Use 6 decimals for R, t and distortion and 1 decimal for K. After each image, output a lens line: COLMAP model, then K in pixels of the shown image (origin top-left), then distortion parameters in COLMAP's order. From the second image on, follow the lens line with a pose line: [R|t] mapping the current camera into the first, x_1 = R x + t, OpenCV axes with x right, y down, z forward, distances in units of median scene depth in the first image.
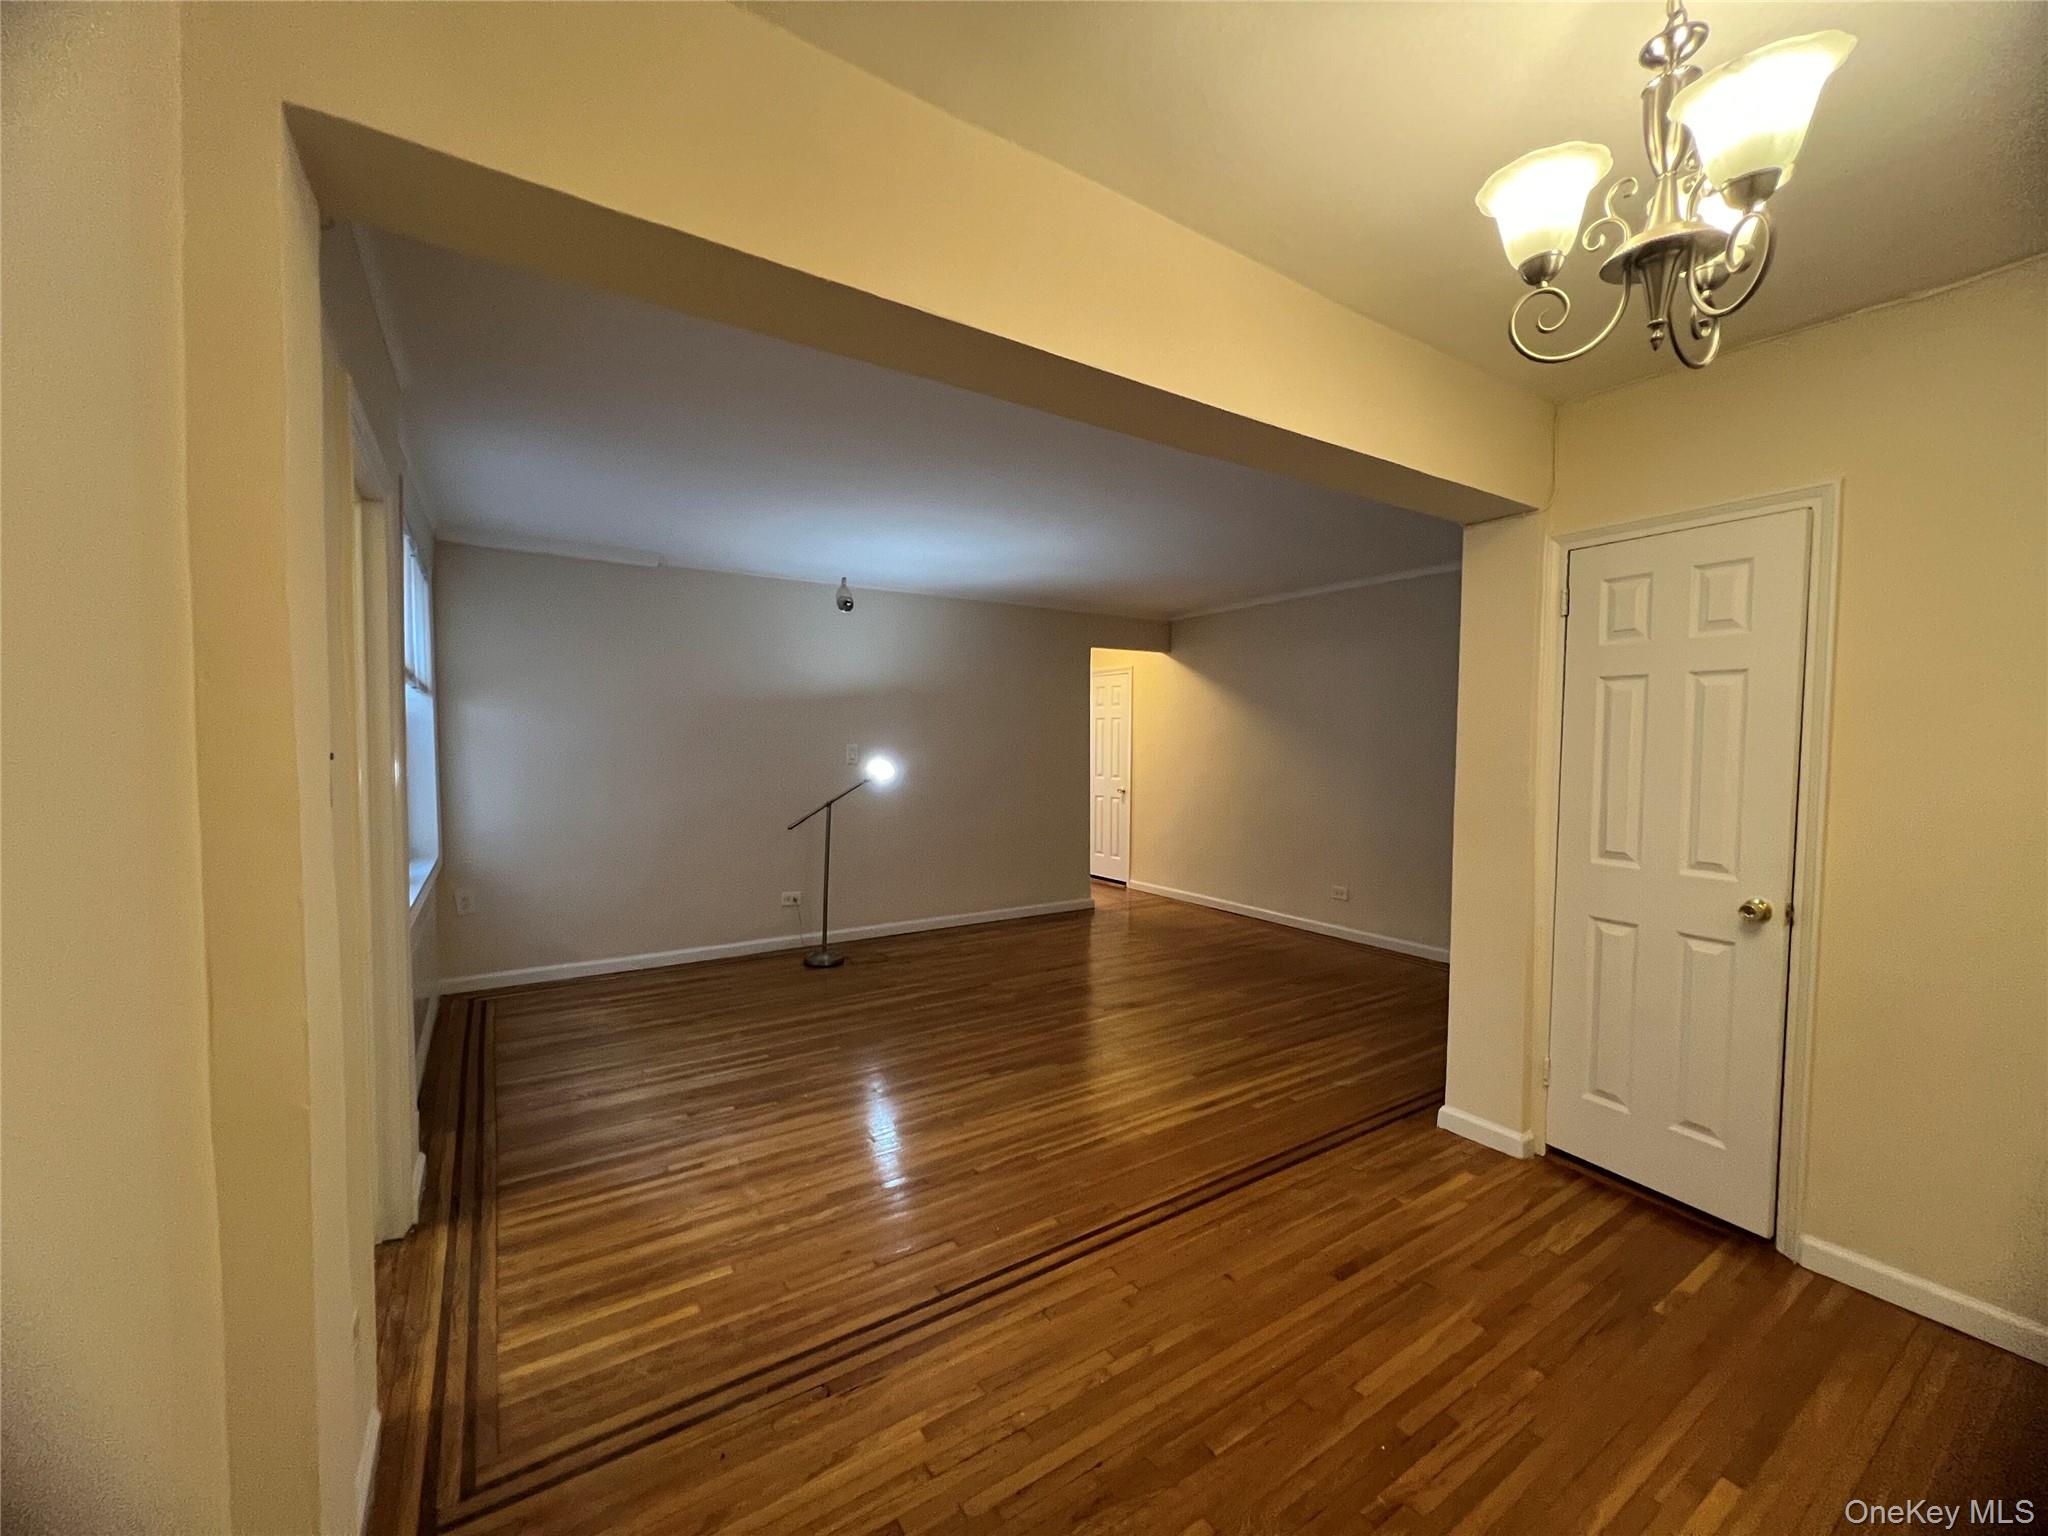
lens RADIAL K [[814.6, 0, 1023.2], [0, 814.6, 770.7], [0, 0, 1]] dist [-0.001763, 0.000759]
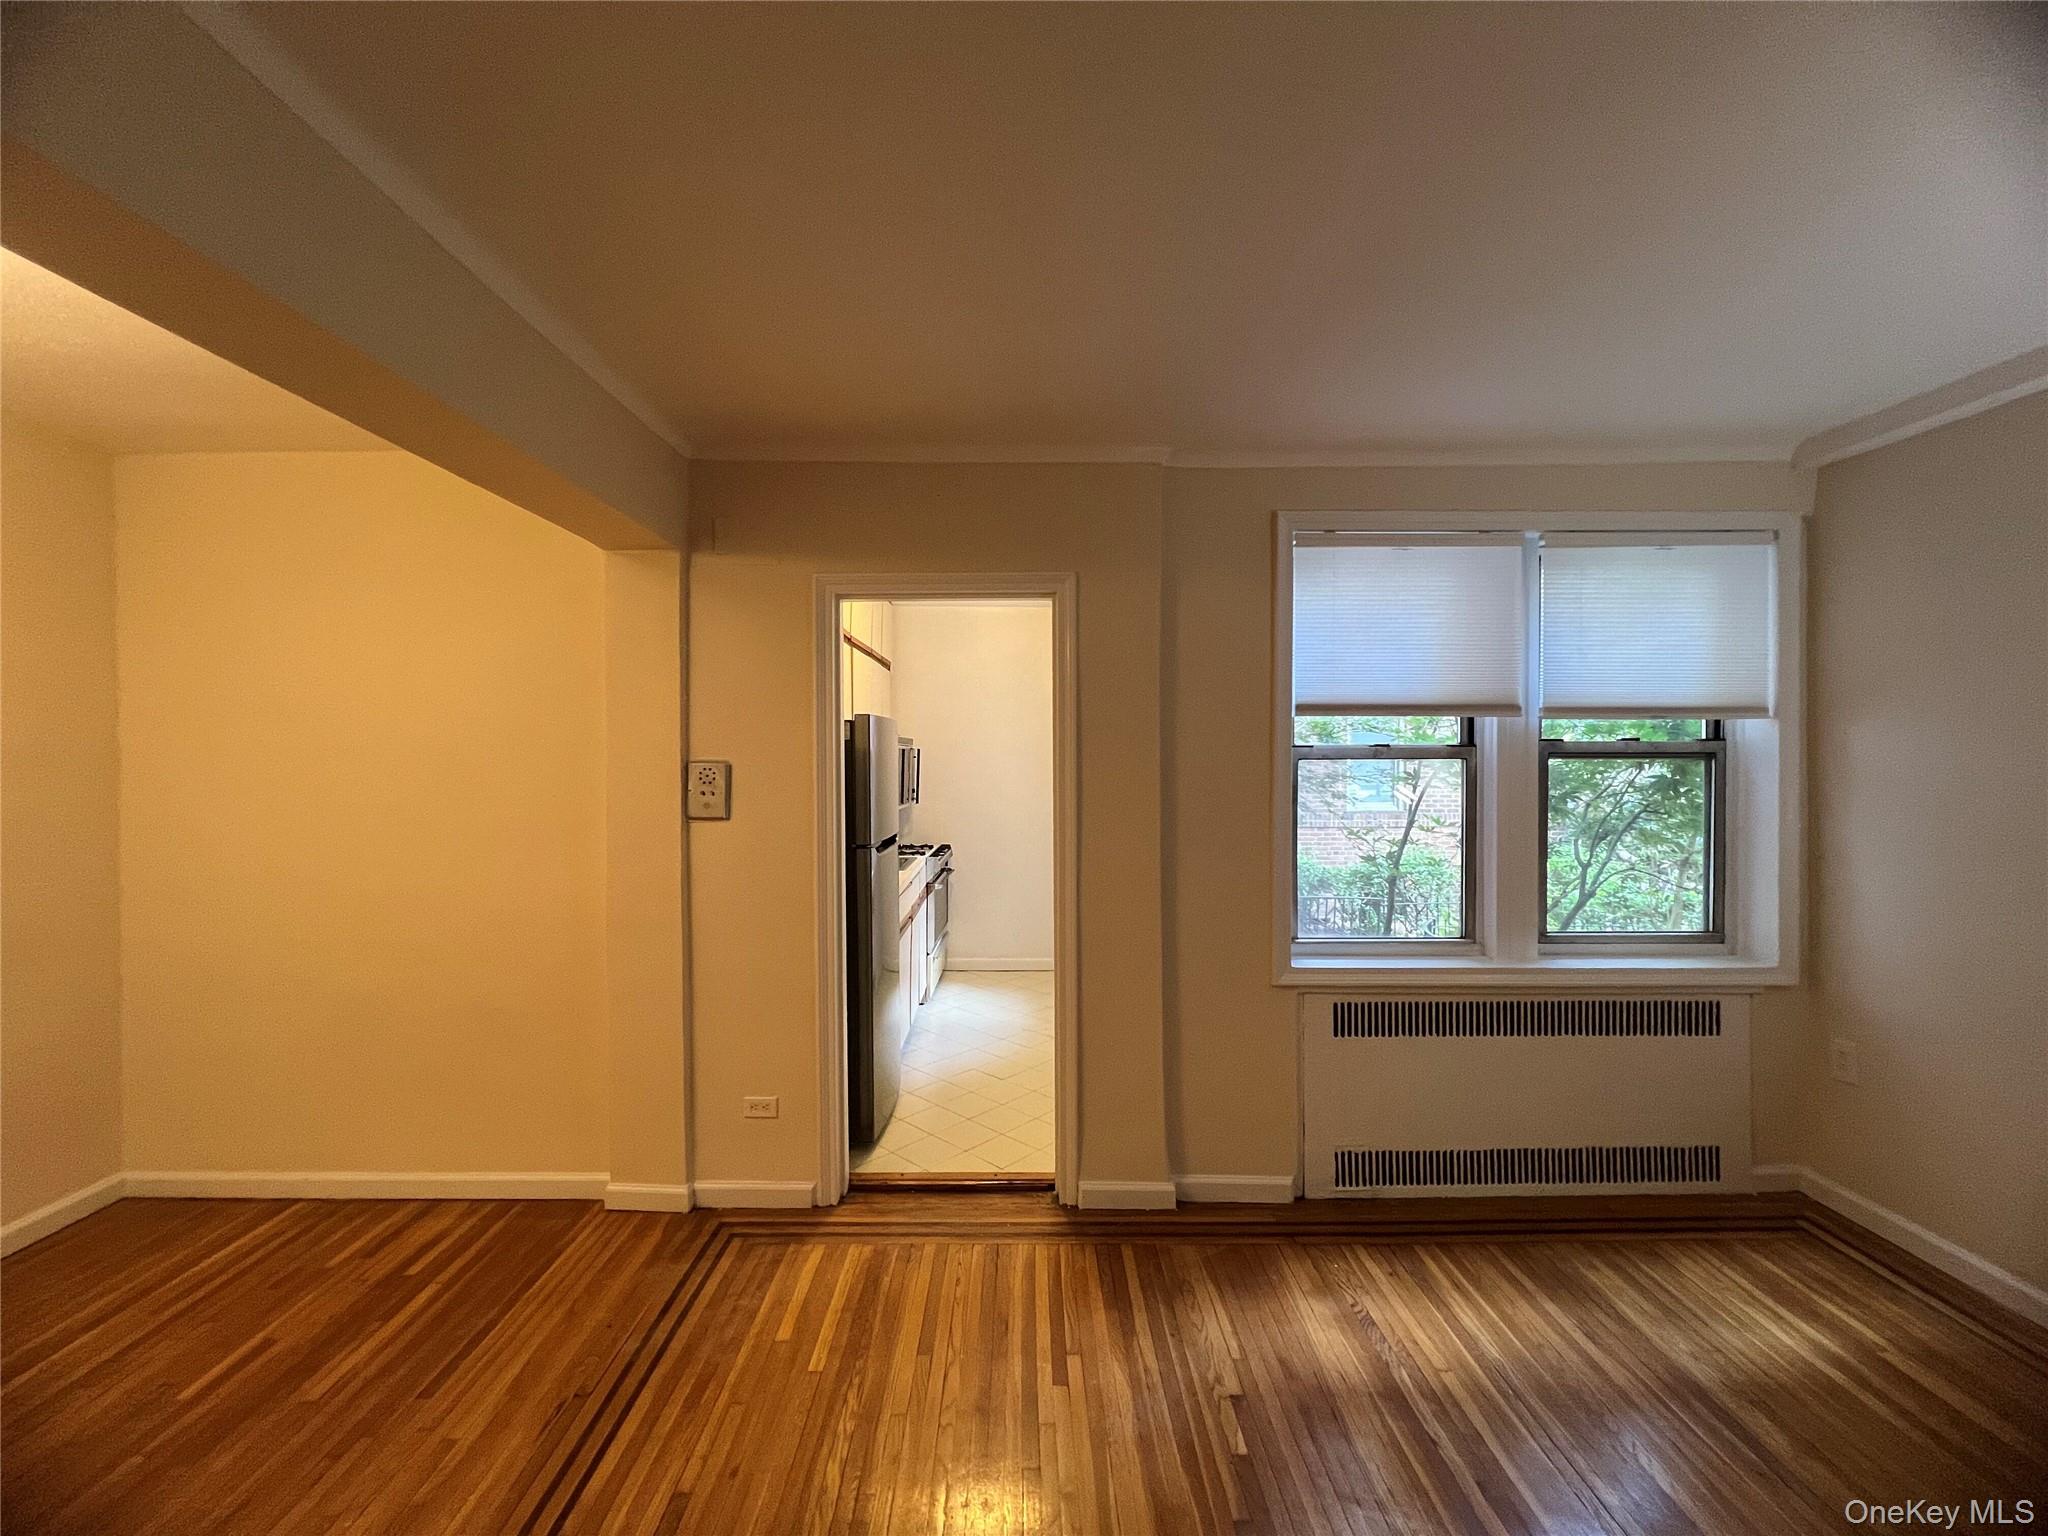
lens RADIAL K [[814.6, 0, 1014.8], [0, 814.6, 769.4], [0, 0, 1]] dist [-0.001763, 0.000759]
pose [[-0.551721, -0.001416, -0.834028, 0.274486], [-0.030609, 0.999359, 0.018552, -0.081921], [0.833467, 0.035765, -0.551411, 1.646449]]
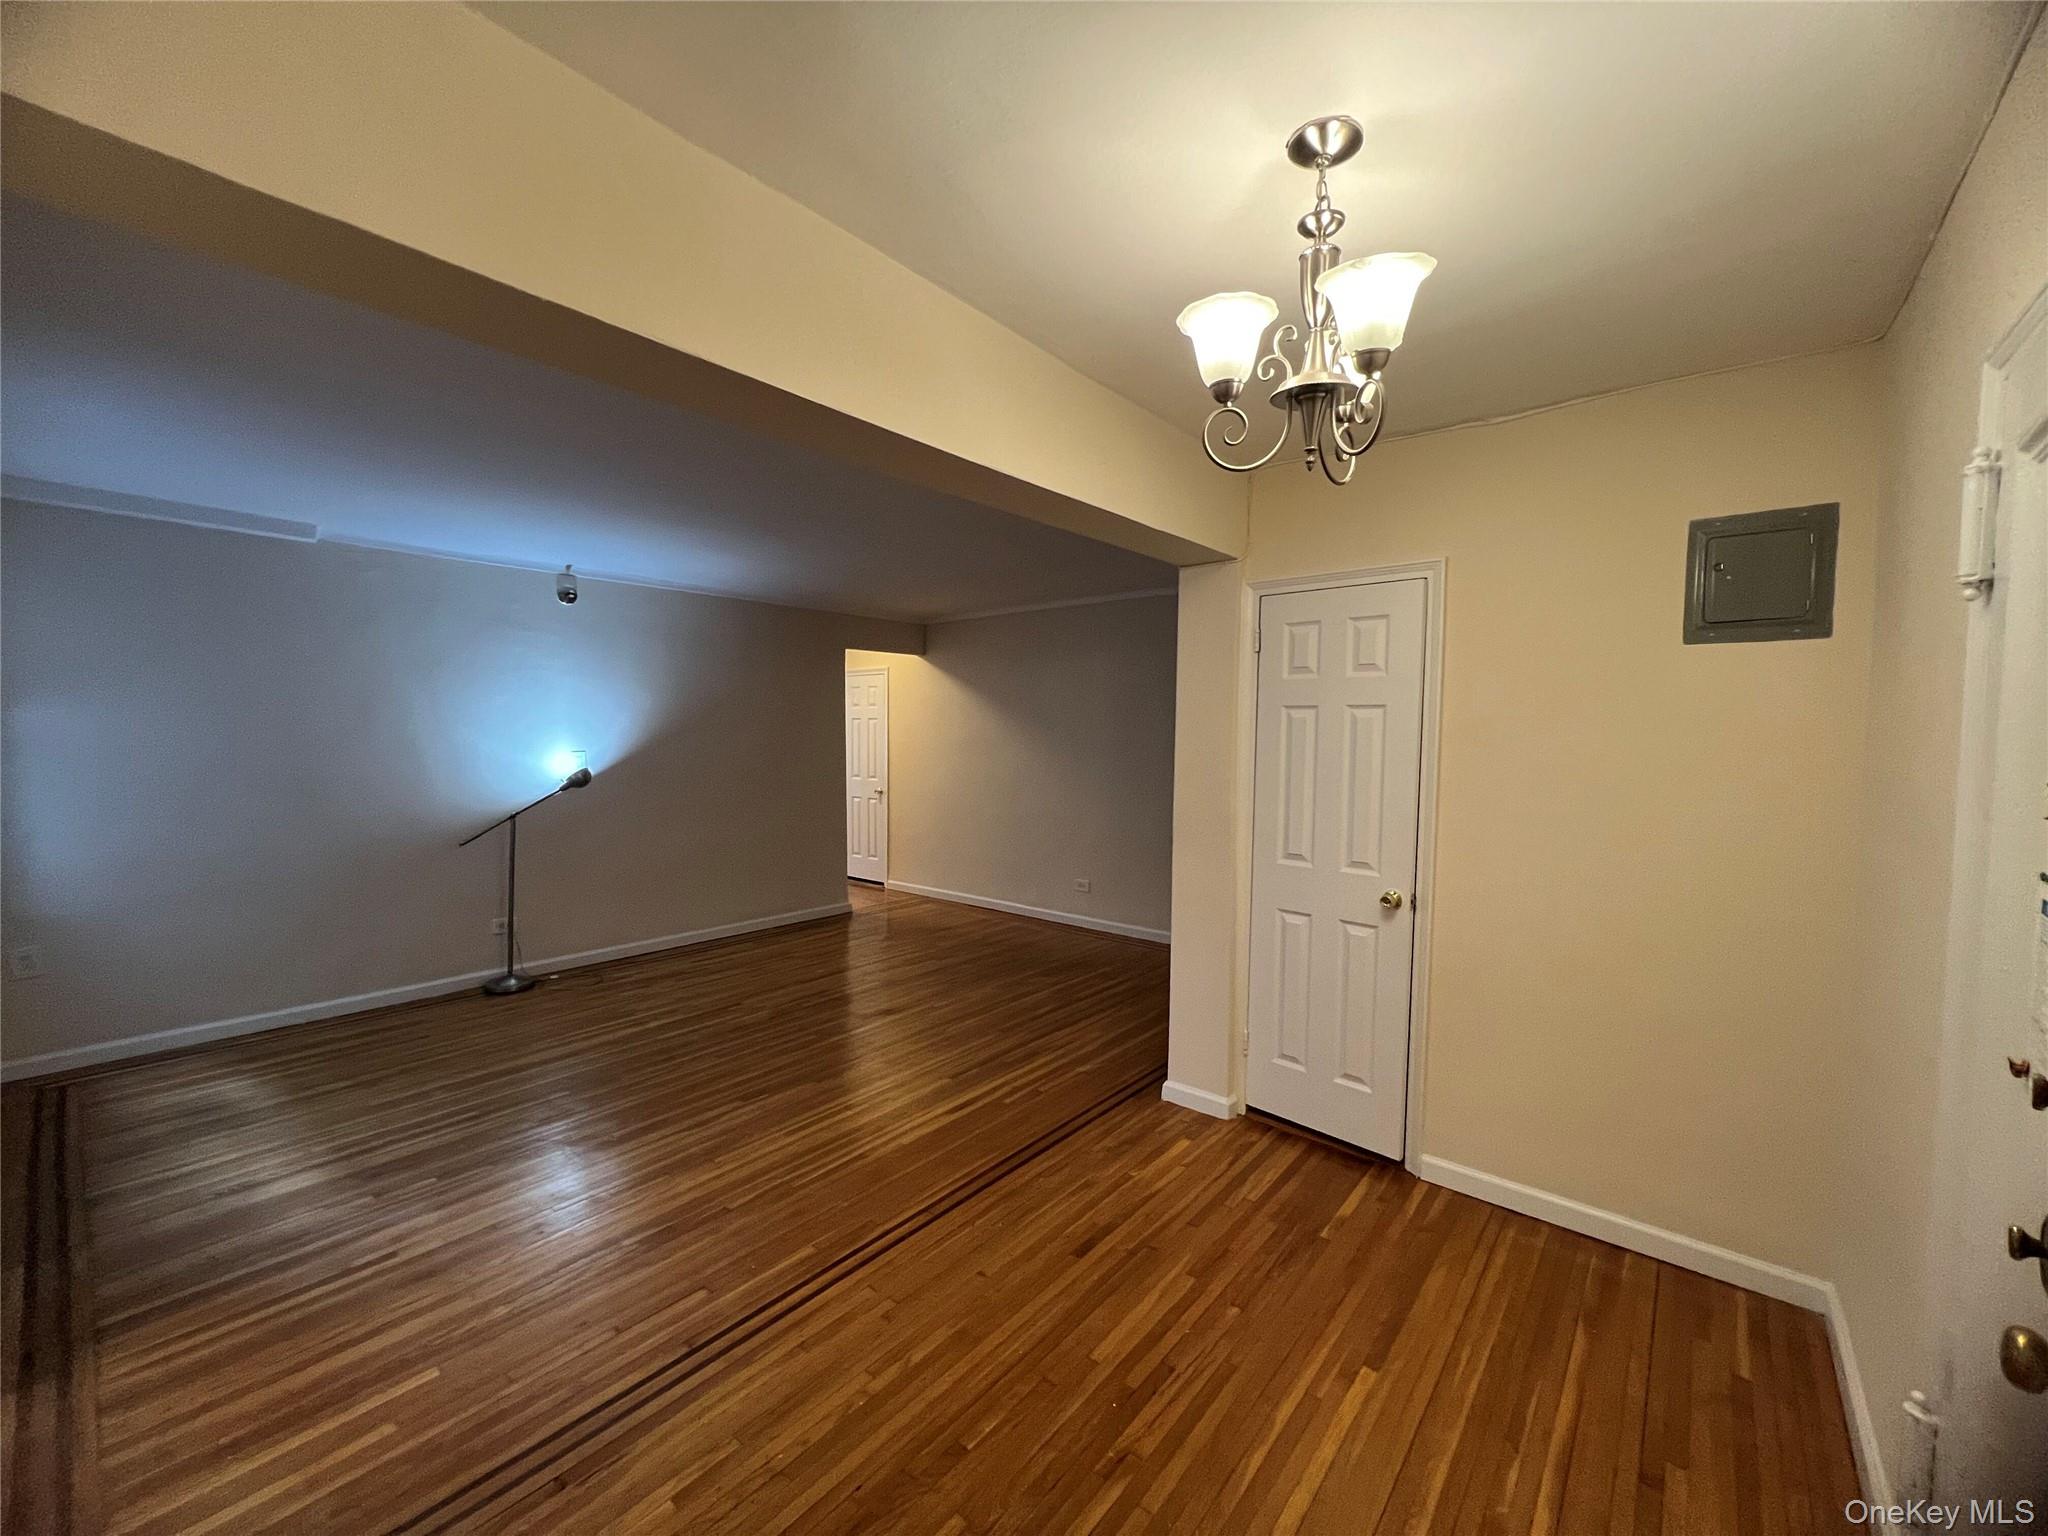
lens RADIAL K [[814.6, 0, 1020.7], [0, 814.6, 768.2], [0, 0, 1]] dist [-0.001763, 0.000759]
pose [[0.957883, -0.011868, 0.286914, 0.004160], [0.008337, 0.999874, 0.013525, -0.050981], [-0.287038, -0.010563, 0.957861, -0.026310]]
